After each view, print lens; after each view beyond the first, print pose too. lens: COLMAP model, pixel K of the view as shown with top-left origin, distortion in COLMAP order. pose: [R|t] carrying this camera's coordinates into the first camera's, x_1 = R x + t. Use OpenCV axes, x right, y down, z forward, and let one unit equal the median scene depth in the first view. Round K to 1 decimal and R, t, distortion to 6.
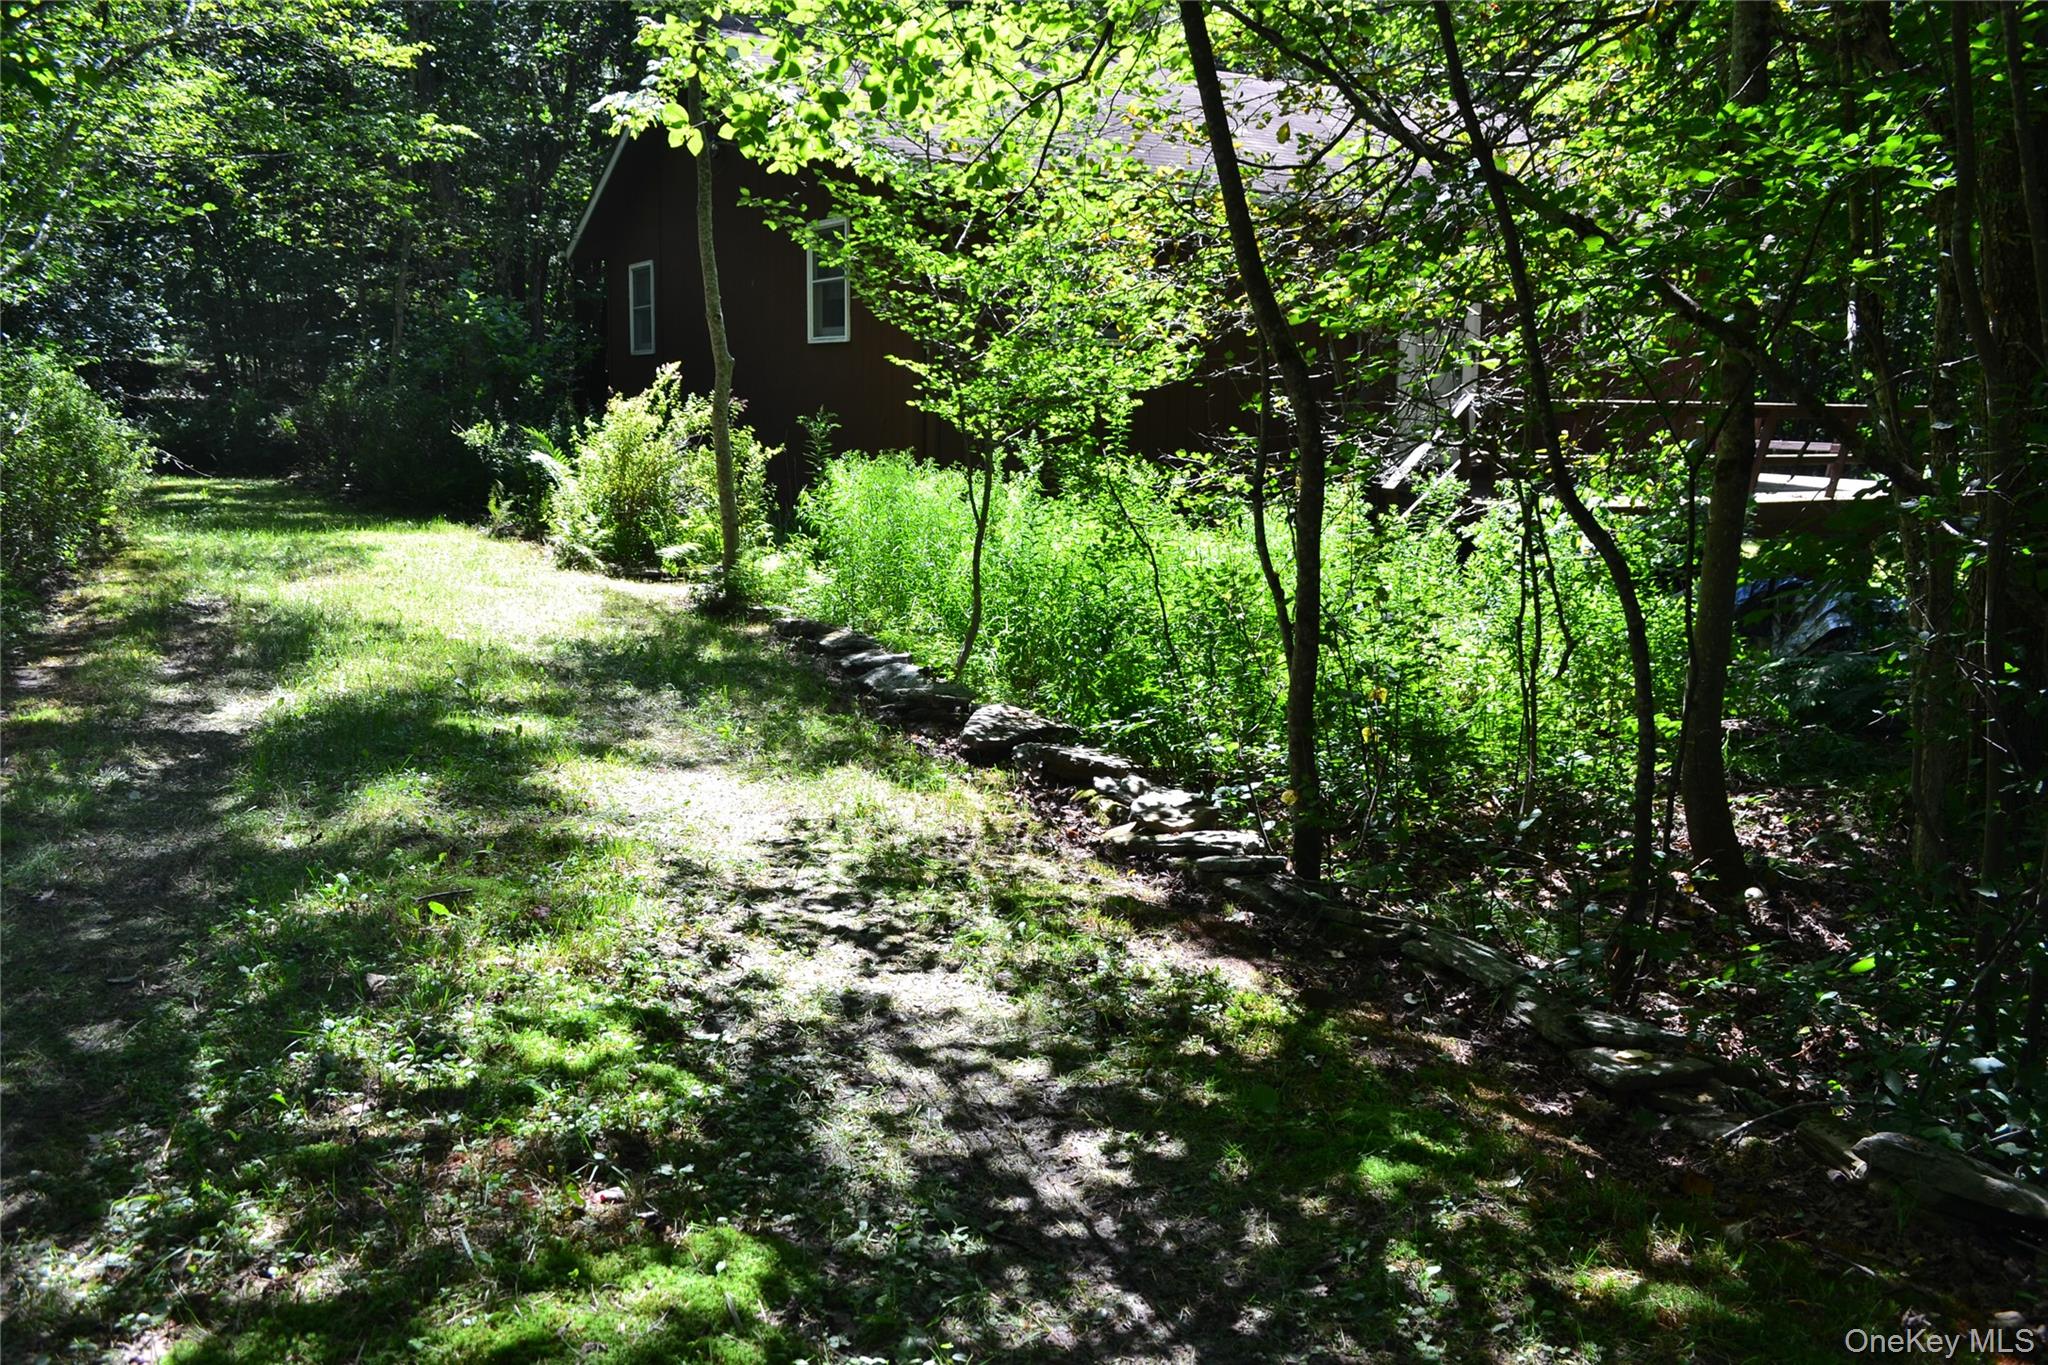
lens RADIAL K [[1551.5, 0, 1024.0], [0, 1551.5, 682.5], [0, 0, 1]] dist [-0.075335, 0.005077]
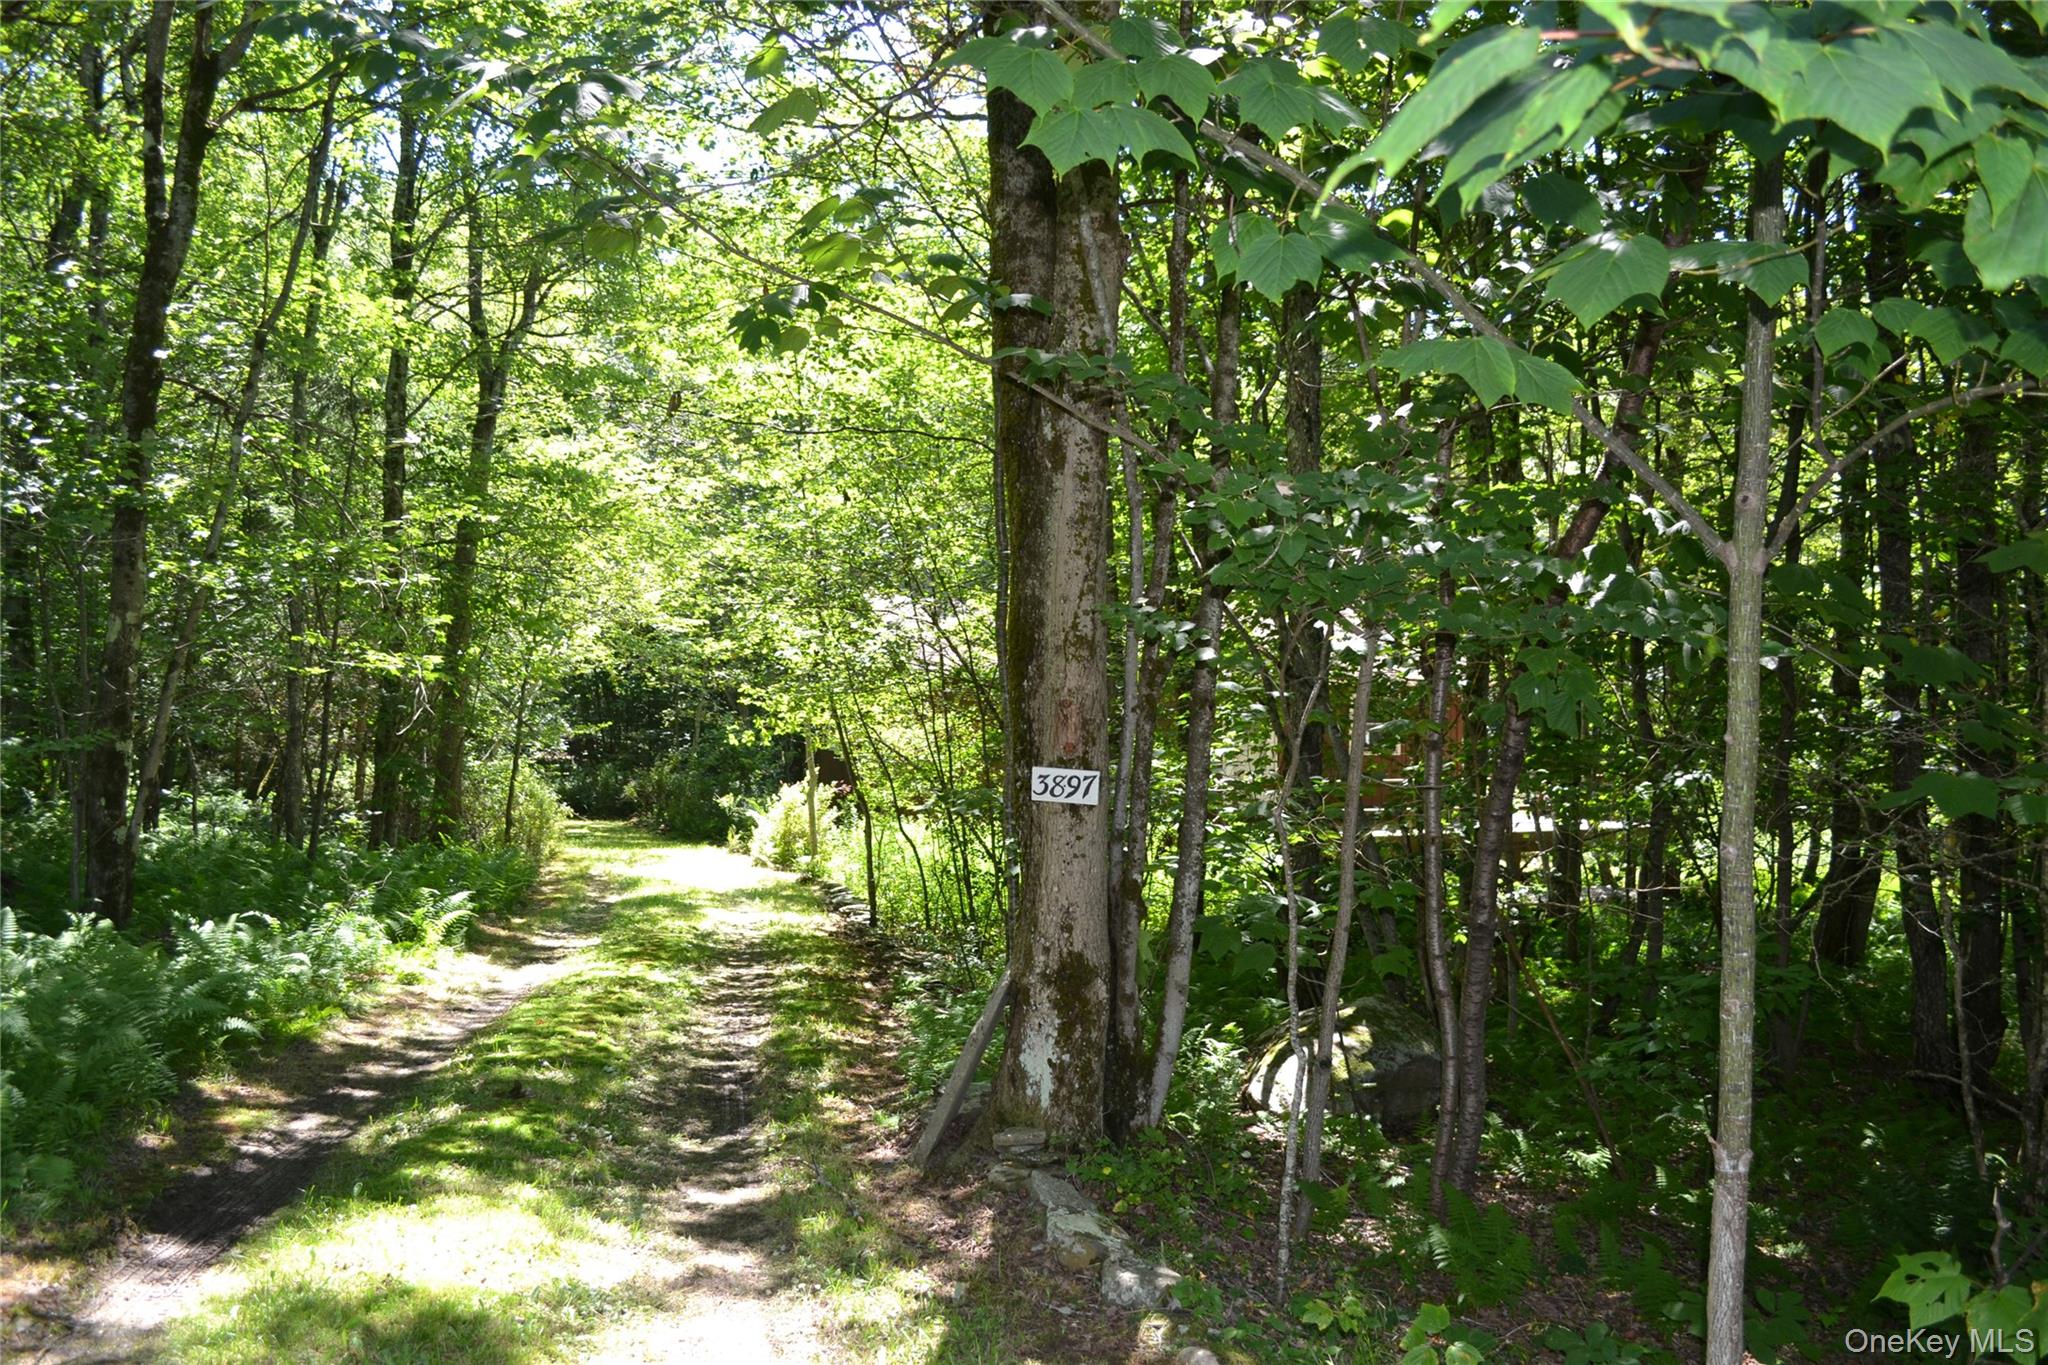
lens RADIAL K [[1551.5, 0, 1024.0], [0, 1551.5, 682.5], [0, 0, 1]] dist [-0.075335, 0.005077]
pose [[0.981445, -0.016157, -0.191063, 0.443747], [-0.026161, 0.975843, -0.216900, 0.121215], [0.189952, 0.217874, 0.957313, -0.948418]]
